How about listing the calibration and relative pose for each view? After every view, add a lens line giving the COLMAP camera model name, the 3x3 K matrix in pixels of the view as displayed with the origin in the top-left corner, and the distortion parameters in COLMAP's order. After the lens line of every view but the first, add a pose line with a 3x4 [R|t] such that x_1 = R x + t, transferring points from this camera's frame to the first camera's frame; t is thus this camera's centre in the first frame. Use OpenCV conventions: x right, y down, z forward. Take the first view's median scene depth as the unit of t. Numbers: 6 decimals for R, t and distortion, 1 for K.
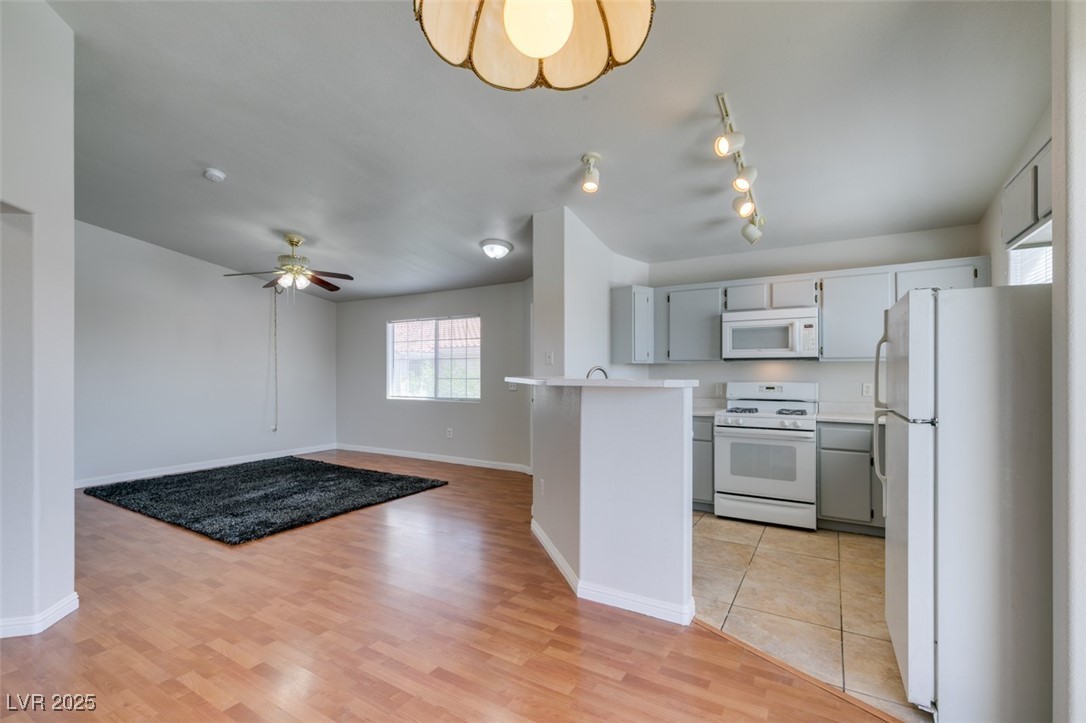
lens RADIAL K [[486.2, 0, 539.9], [0, 486.2, 369.0], [0, 0, 1]] dist [0.007632, -0.001878]
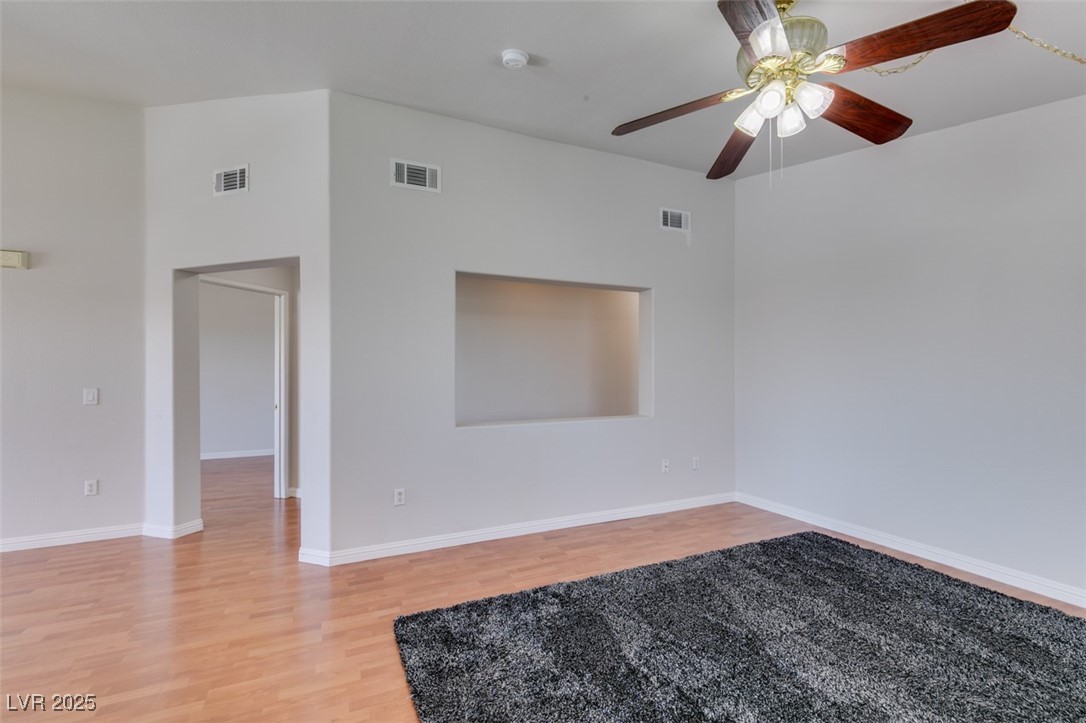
lens RADIAL K [[486.2, 0, 539.3], [0, 486.2, 368.5], [0, 0, 1]] dist [0.007632, -0.001878]
pose [[-0.550382, 0.001933, -0.834911, -0.150650], [0.008689, 0.999956, -0.003413, 0.007701], [0.834868, -0.009133, -0.550375, 1.353086]]
